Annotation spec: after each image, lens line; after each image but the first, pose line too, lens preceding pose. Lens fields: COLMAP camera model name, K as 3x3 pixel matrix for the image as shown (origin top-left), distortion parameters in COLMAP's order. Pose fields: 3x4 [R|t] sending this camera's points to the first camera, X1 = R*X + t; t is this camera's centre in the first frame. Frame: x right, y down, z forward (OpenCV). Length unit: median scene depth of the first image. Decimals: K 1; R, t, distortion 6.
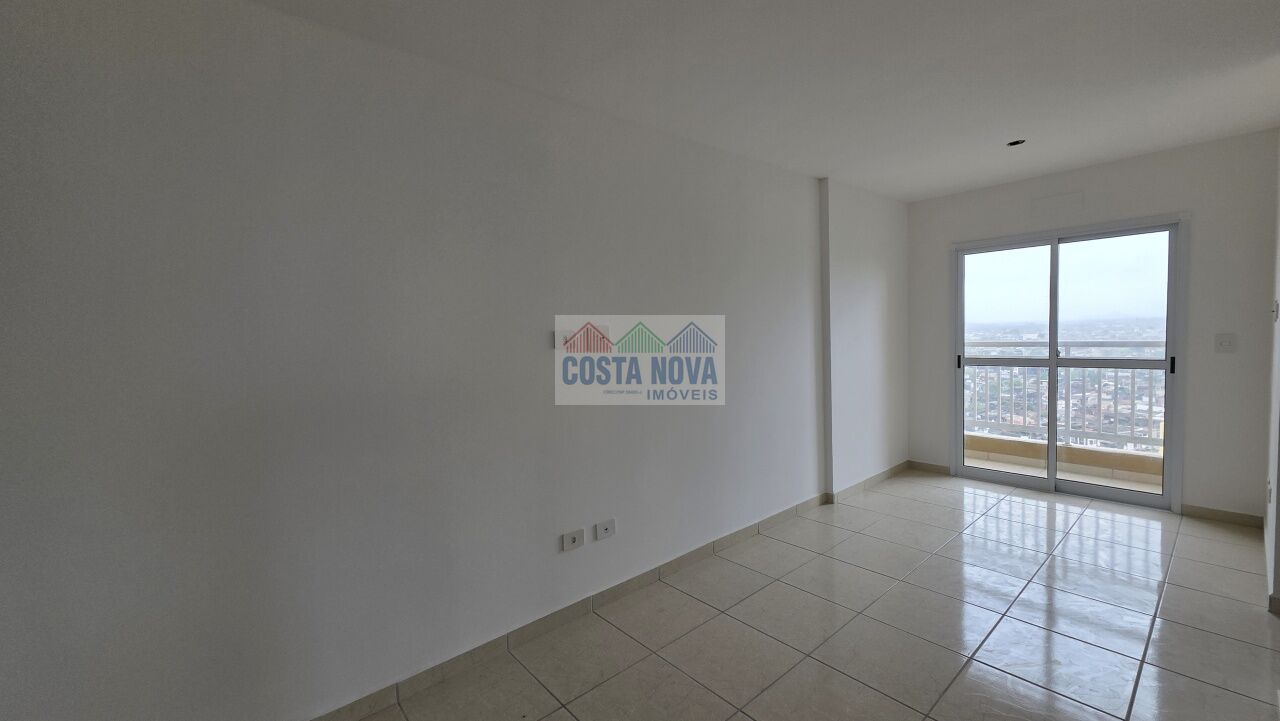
lens RADIAL K [[507.9, 0, 642.5], [0, 507.9, 360.6], [0, 0, 1]] dist [0.007464, -0.000089]
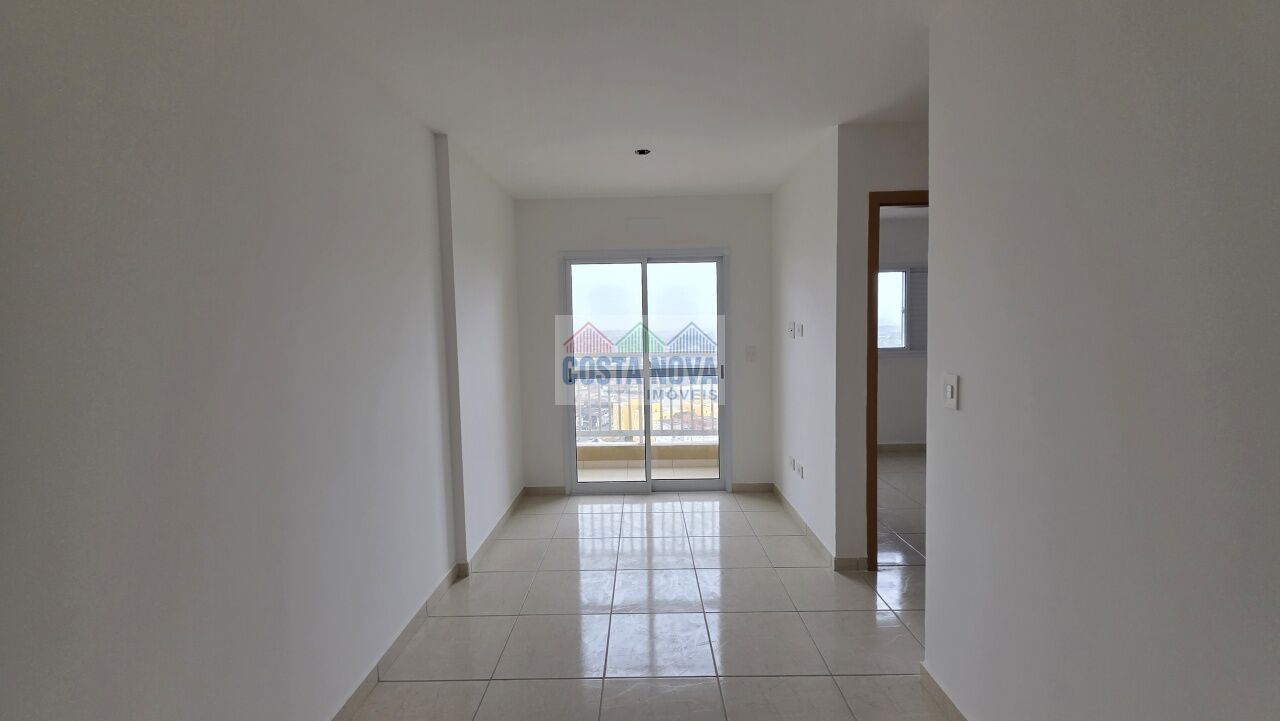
lens RADIAL K [[507.9, 0, 640.0], [0, 507.9, 355.5], [0, 0, 1]] dist [0.007464, -0.000089]
pose [[0.669236, -0.015357, 0.742892, -0.001427], [0.037312, 0.999220, -0.012957, -0.019451], [-0.742113, 0.036390, 0.669286, 0.302115]]
